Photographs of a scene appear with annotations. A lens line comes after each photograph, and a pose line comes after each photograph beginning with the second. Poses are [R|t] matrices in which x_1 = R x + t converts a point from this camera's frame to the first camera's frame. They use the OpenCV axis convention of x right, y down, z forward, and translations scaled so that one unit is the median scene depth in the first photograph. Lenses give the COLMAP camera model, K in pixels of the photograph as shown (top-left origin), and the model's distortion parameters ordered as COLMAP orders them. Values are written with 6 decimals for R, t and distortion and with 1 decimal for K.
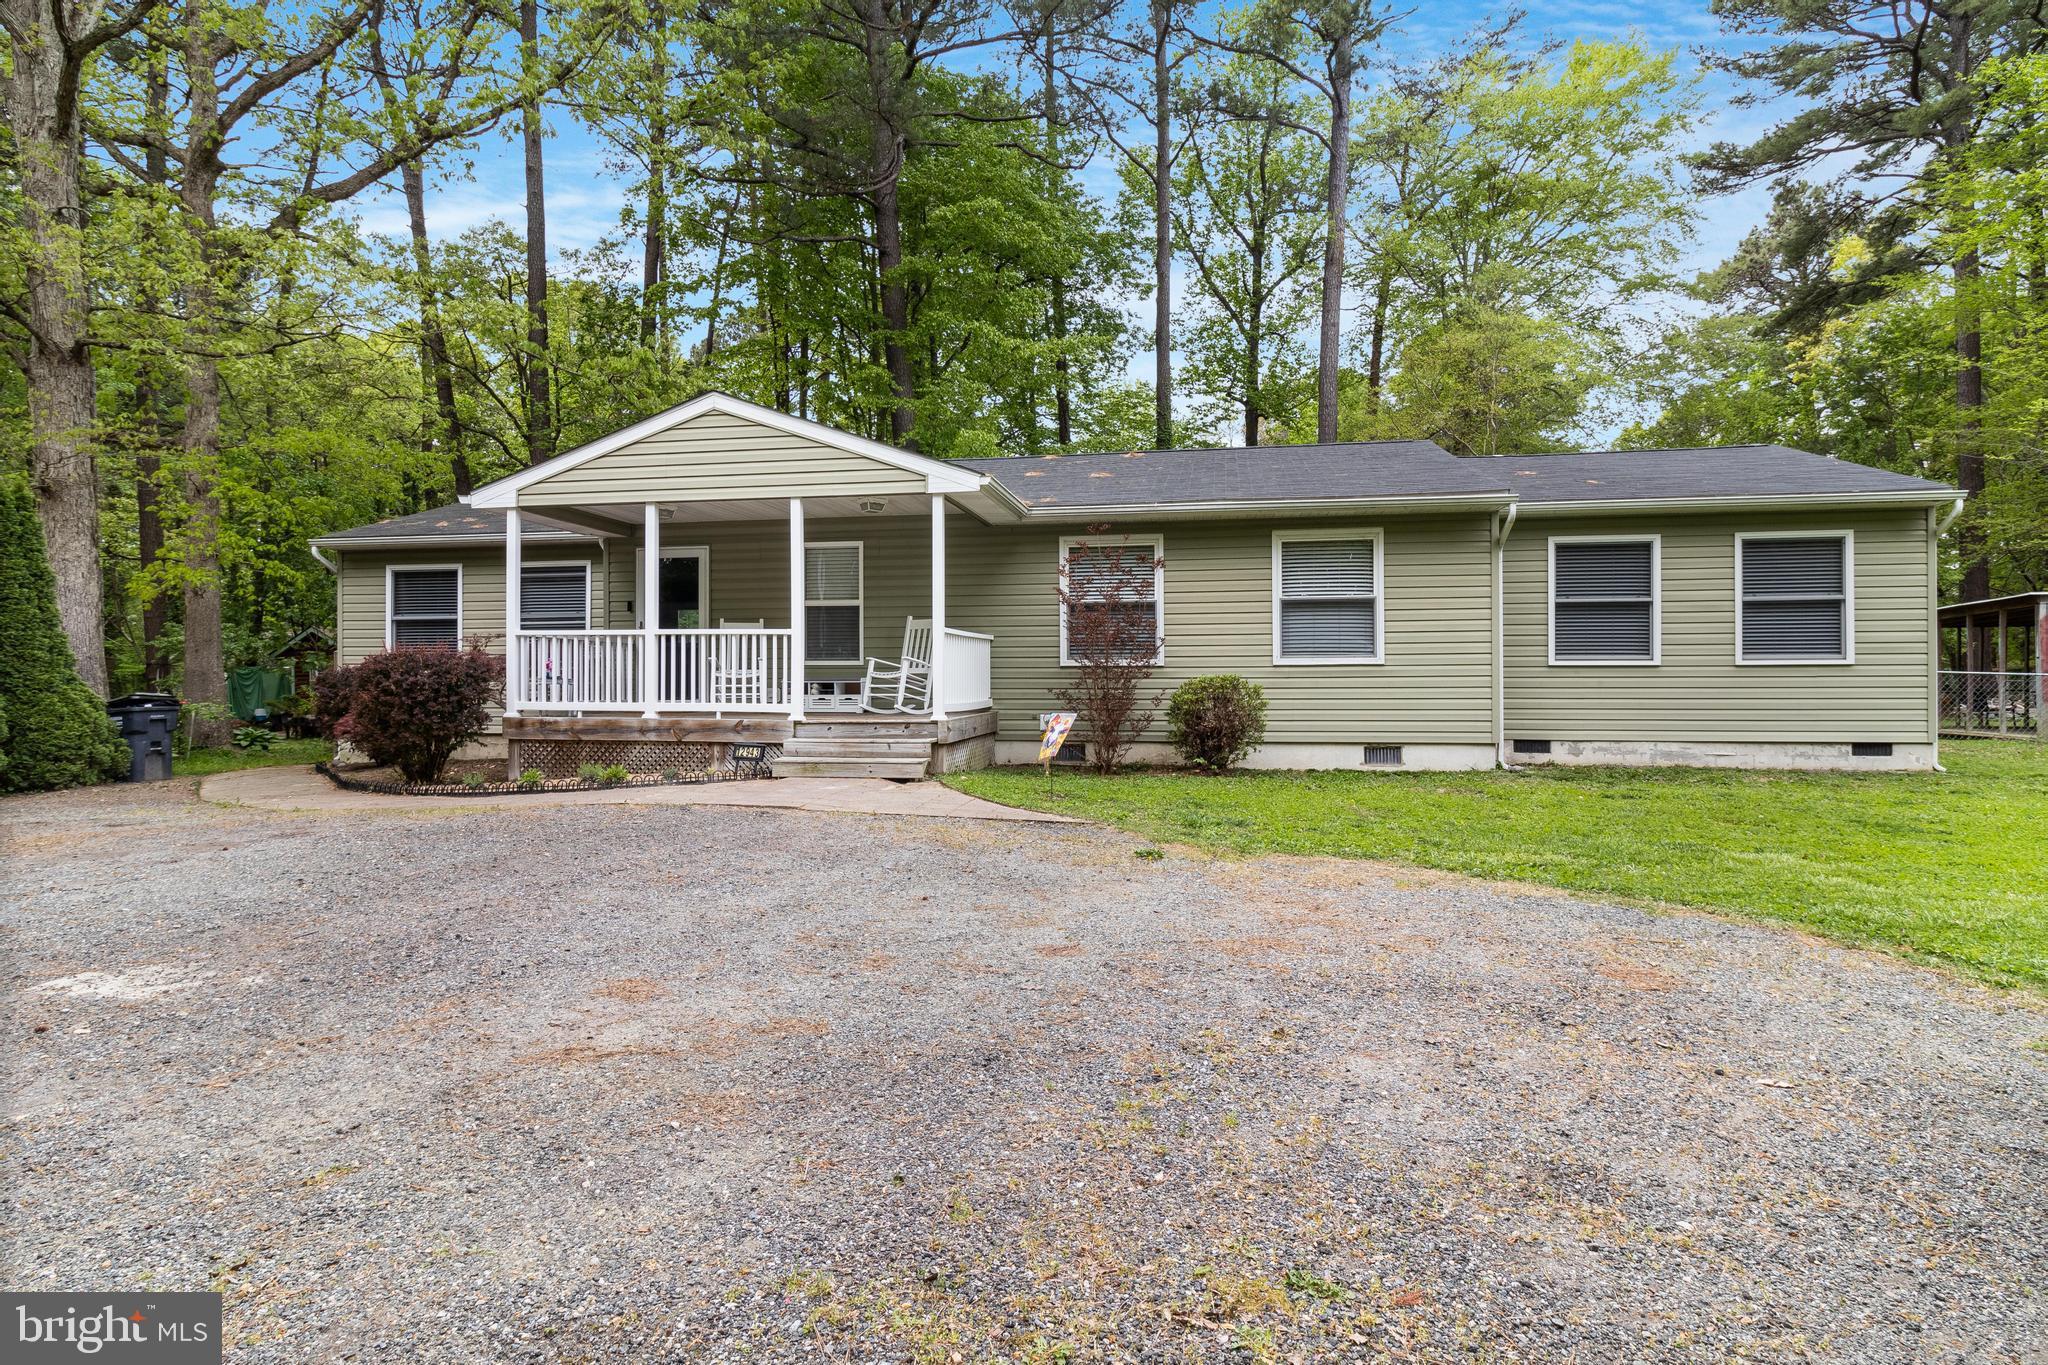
lens RADIAL K [[1137.9, 0, 1021.4], [0, 1137.9, 666.8], [0, 0, 1]] dist [0.002967, 0.000384]
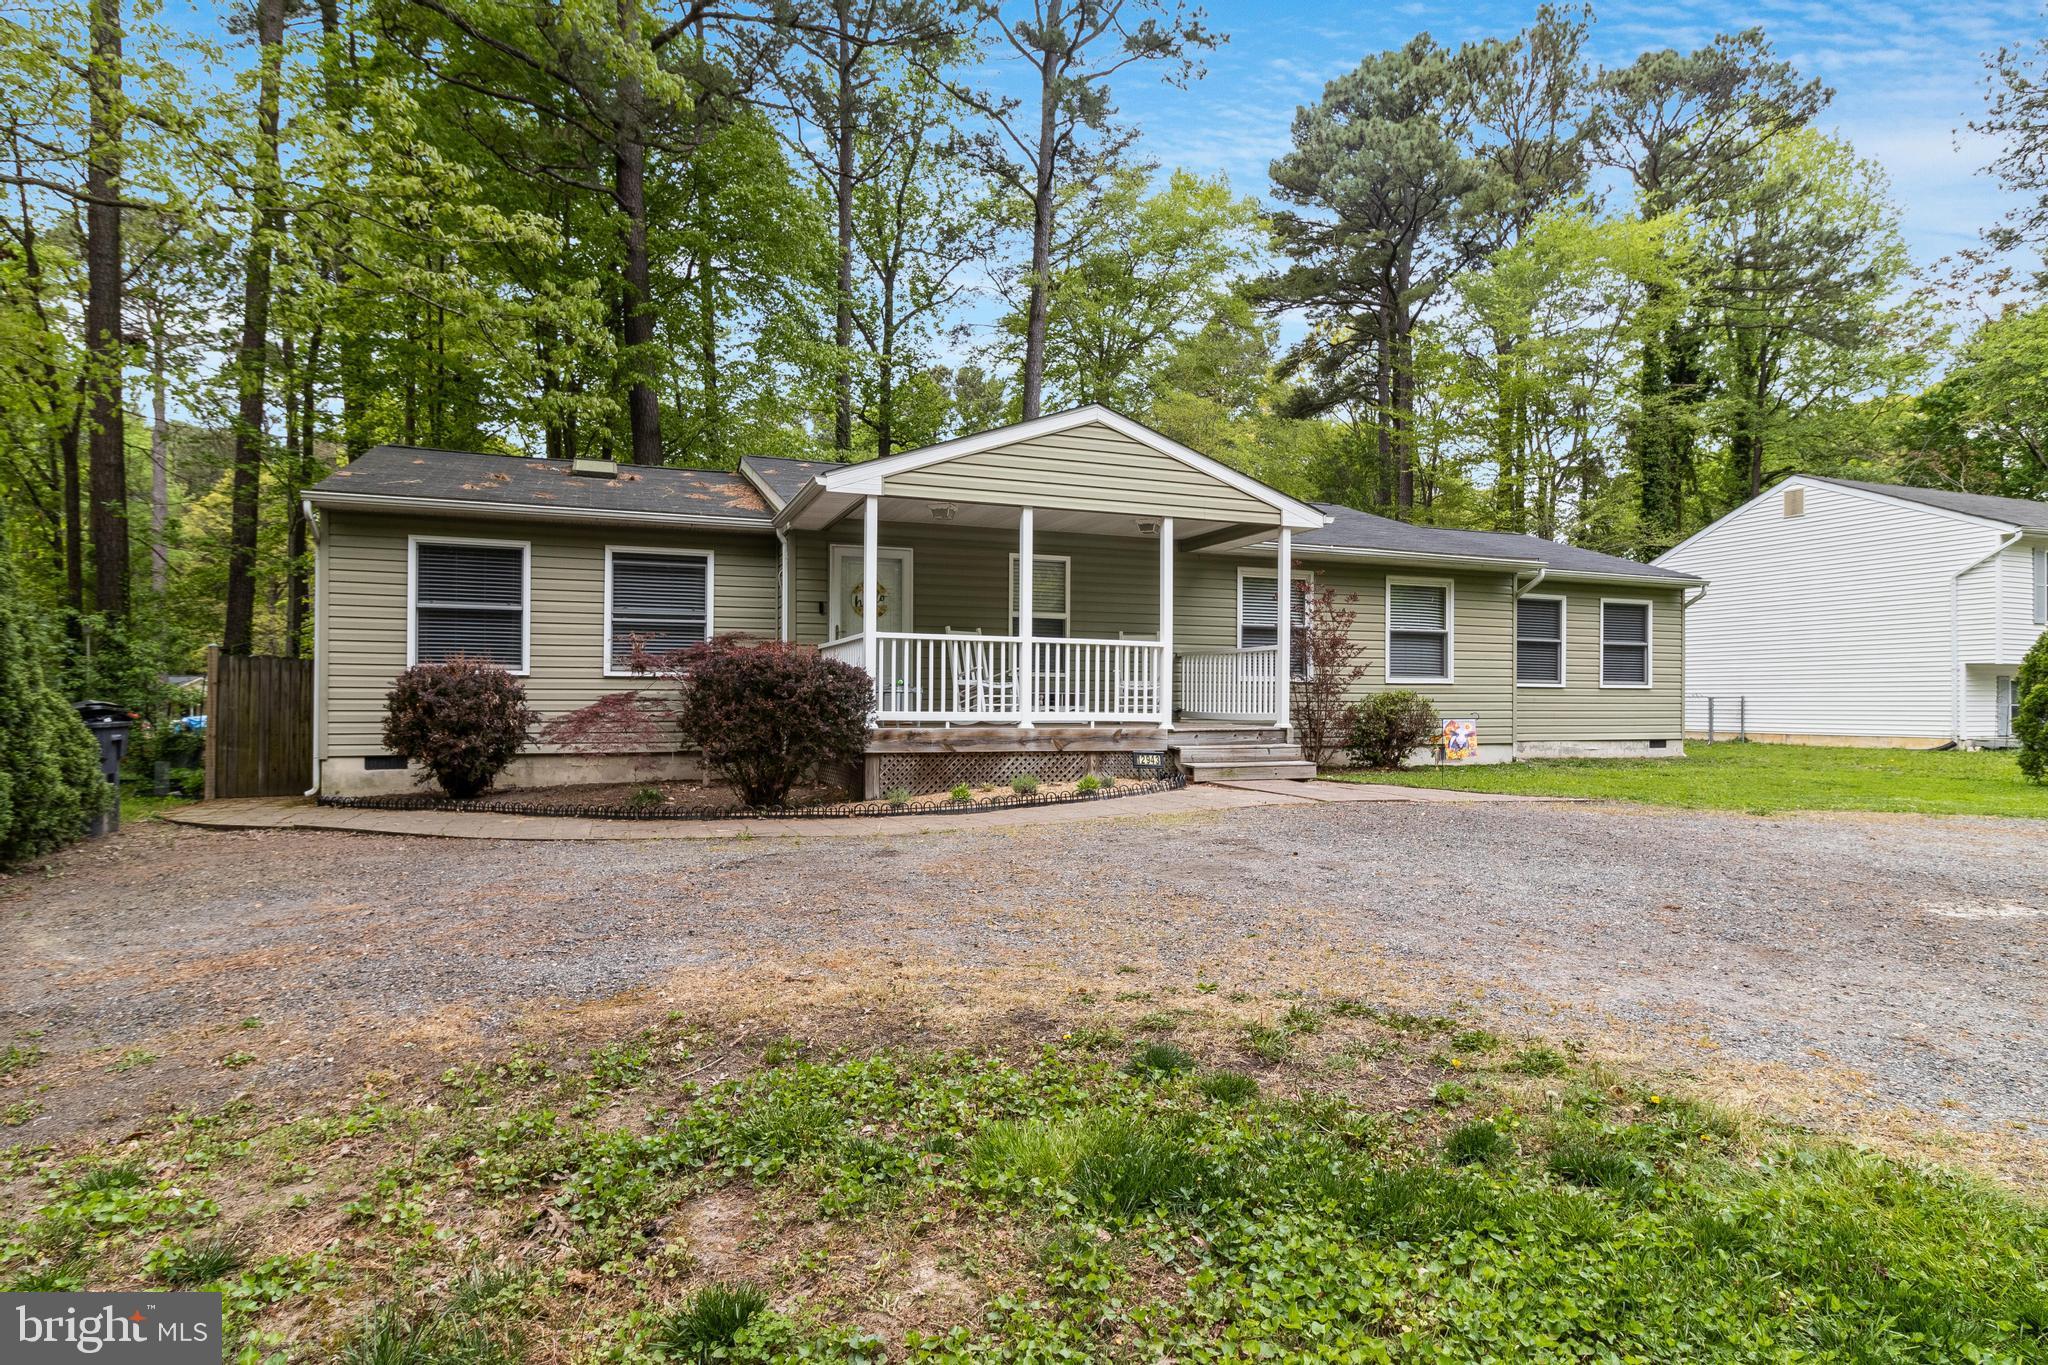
lens RADIAL K [[1137.9, 0, 1019.9], [0, 1137.9, 701.5], [0, 0, 1]] dist [0.002967, 0.000384]
pose [[0.839679, 0.006189, 0.543047, -0.845077], [-0.014279, 0.999841, 0.010684, 0.011479], [-0.542895, -0.016725, 0.839634, 0.181812]]
